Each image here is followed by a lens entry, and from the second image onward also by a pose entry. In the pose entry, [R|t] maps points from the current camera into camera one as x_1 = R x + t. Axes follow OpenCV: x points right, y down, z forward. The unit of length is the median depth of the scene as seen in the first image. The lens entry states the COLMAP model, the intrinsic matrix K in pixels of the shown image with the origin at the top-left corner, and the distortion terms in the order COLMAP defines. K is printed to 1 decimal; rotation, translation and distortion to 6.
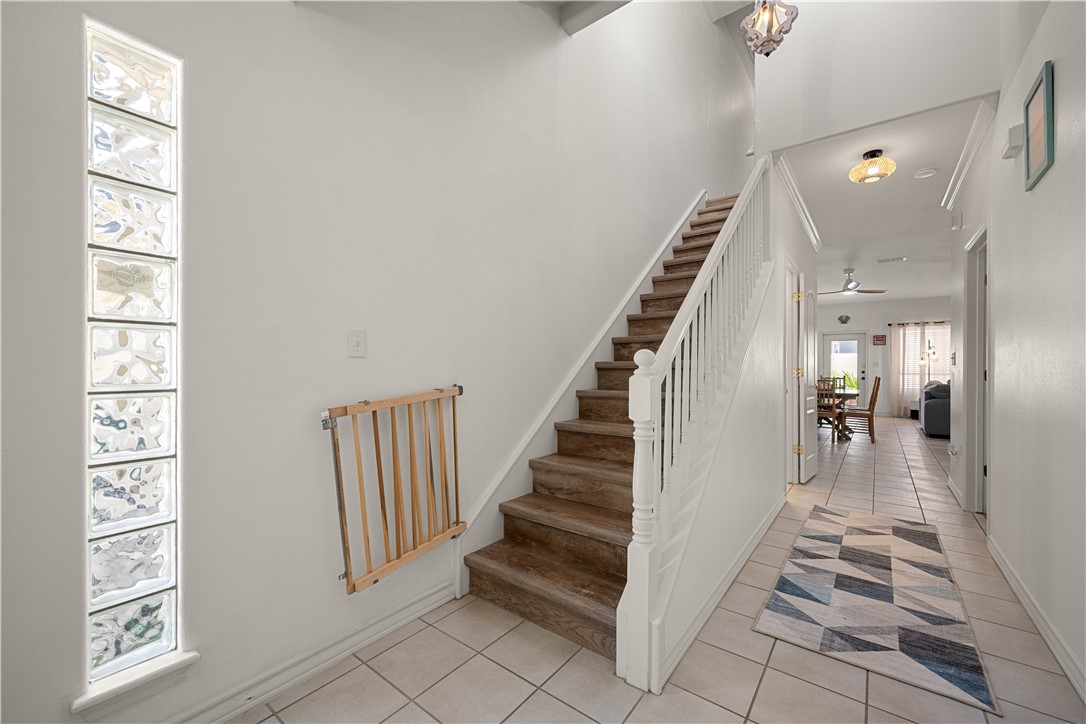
lens RADIAL K [[432.7, 0, 542.2], [0, 432.7, 365.5], [0, 0, 1]] dist [-0.000737, 0.001188]
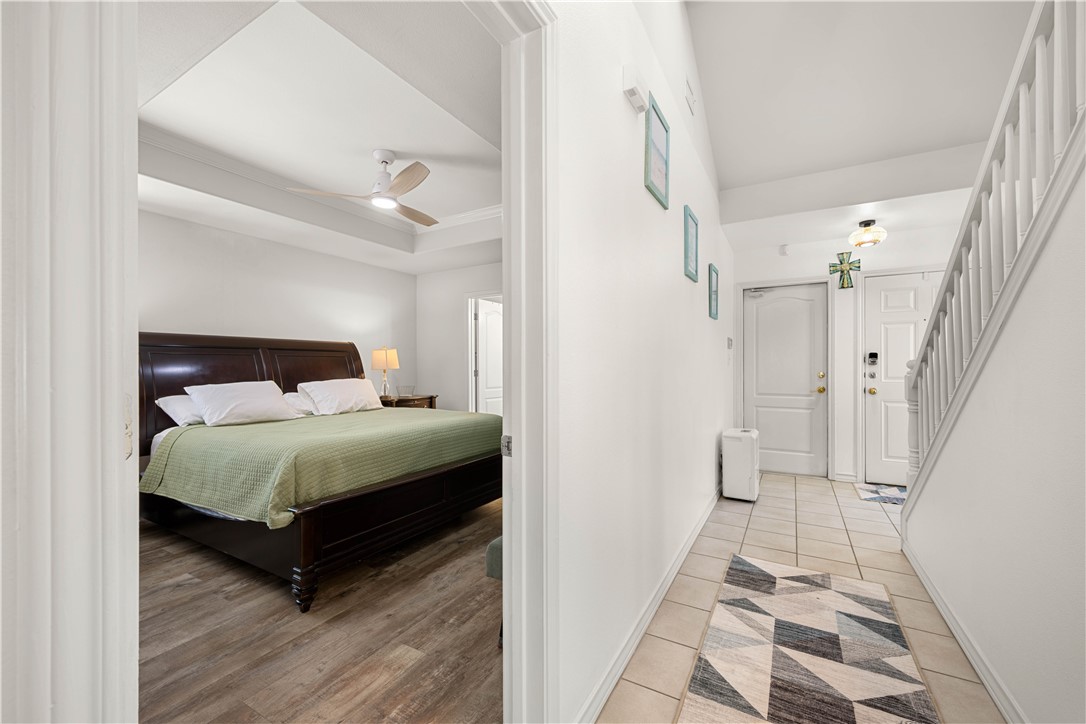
lens RADIAL K [[432.7, 0, 545.1], [0, 432.7, 365.8], [0, 0, 1]] dist [-0.000737, 0.001188]
pose [[-0.990257, -0.001313, -0.139246, 1.004129], [-0.000706, 0.999990, -0.004402, 0.000873], [0.139250, -0.004261, -0.990248, 1.300966]]
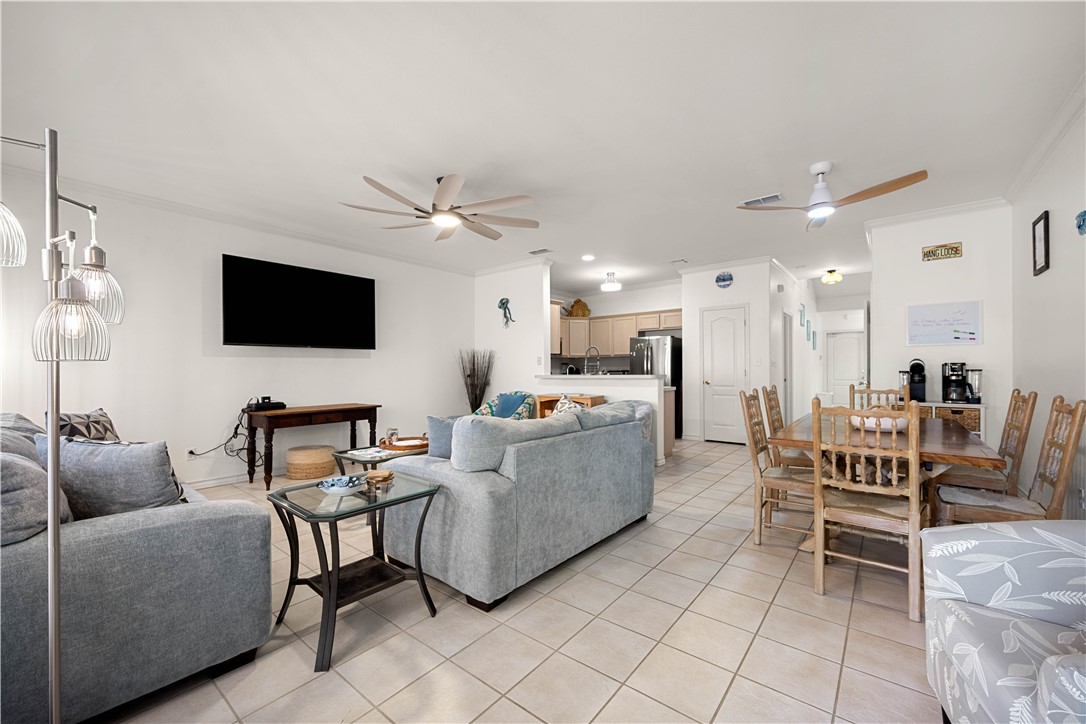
lens RADIAL K [[432.7, 0, 553.3], [0, 432.7, 366.0], [0, 0, 1]] dist [-0.000737, 0.001188]
pose [[-0.999999, -0.001517, 0.000809, 2.320706], [-0.001525, 0.999955, -0.009400, 0.014635], [-0.000794, -0.009401, -0.999955, 3.402243]]
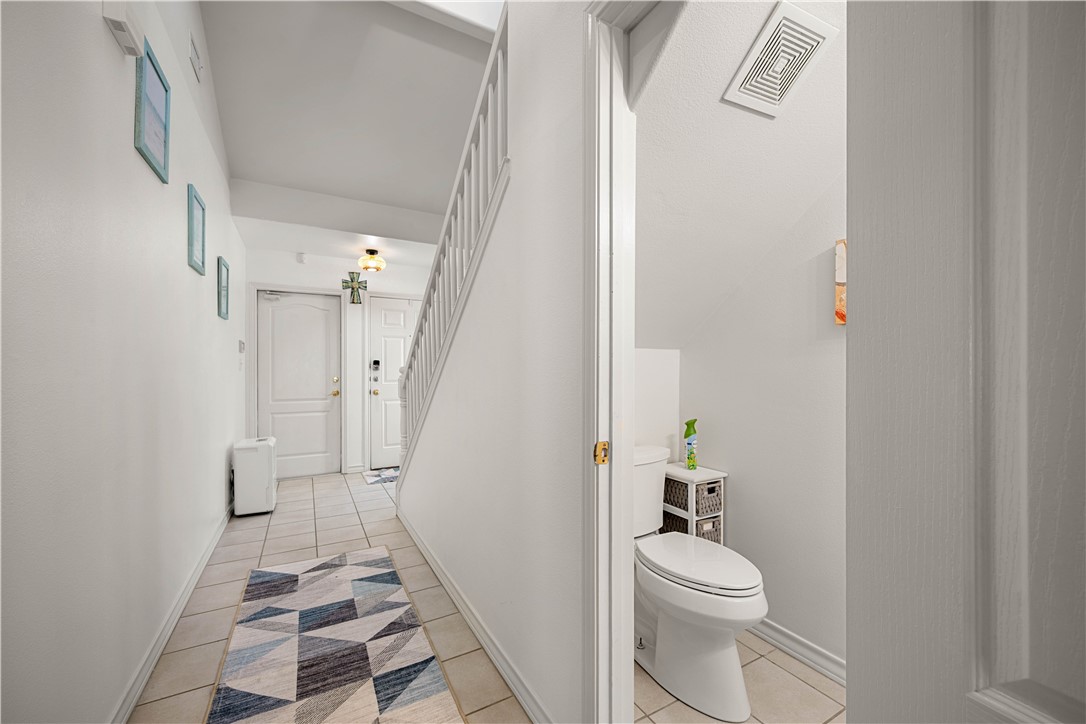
lens RADIAL K [[432.7, 0, 551.0], [0, 432.7, 370.6], [0, 0, 1]] dist [-0.000737, 0.001188]
pose [[-0.385033, -0.000823, -0.922903, 1.050091], [0.005672, 0.999979, -0.003258, 0.001173], [0.922886, -0.006489, -0.385020, 1.337933]]
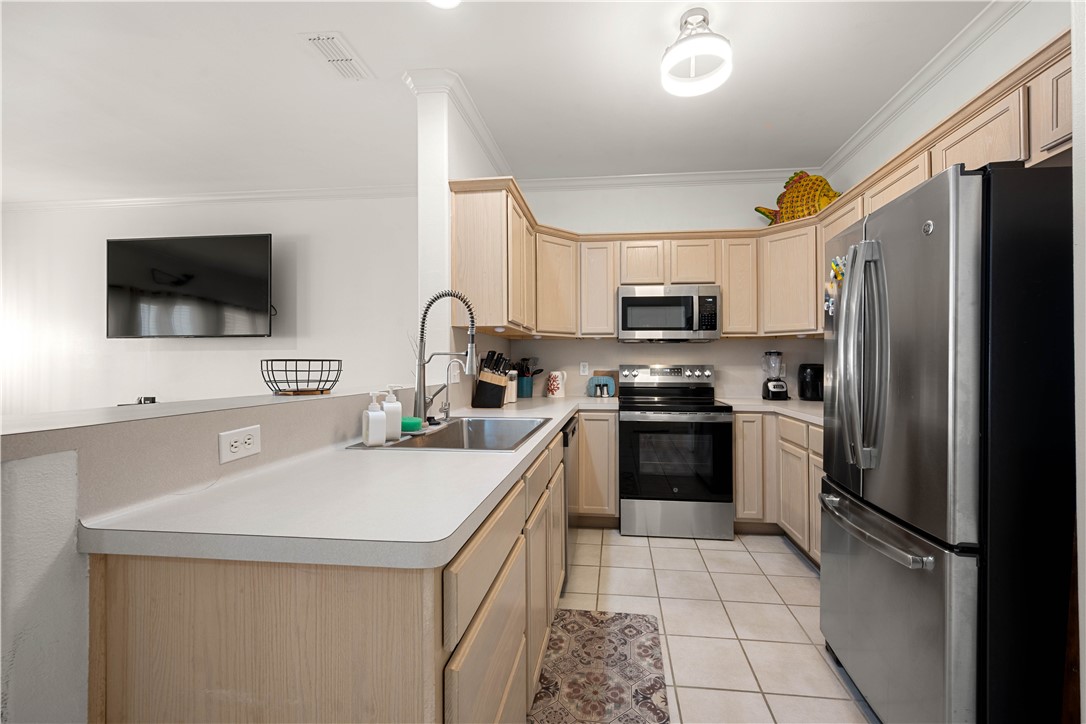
lens RADIAL K [[432.7, 0, 562.3], [0, 432.7, 362.3], [0, 0, 1]] dist [-0.000737, 0.001188]
pose [[-0.521447, -0.009179, 0.853234, 1.591672], [-0.004818, 0.999958, 0.007813, -0.005600], [-0.853270, -0.000036, -0.521470, 1.629091]]
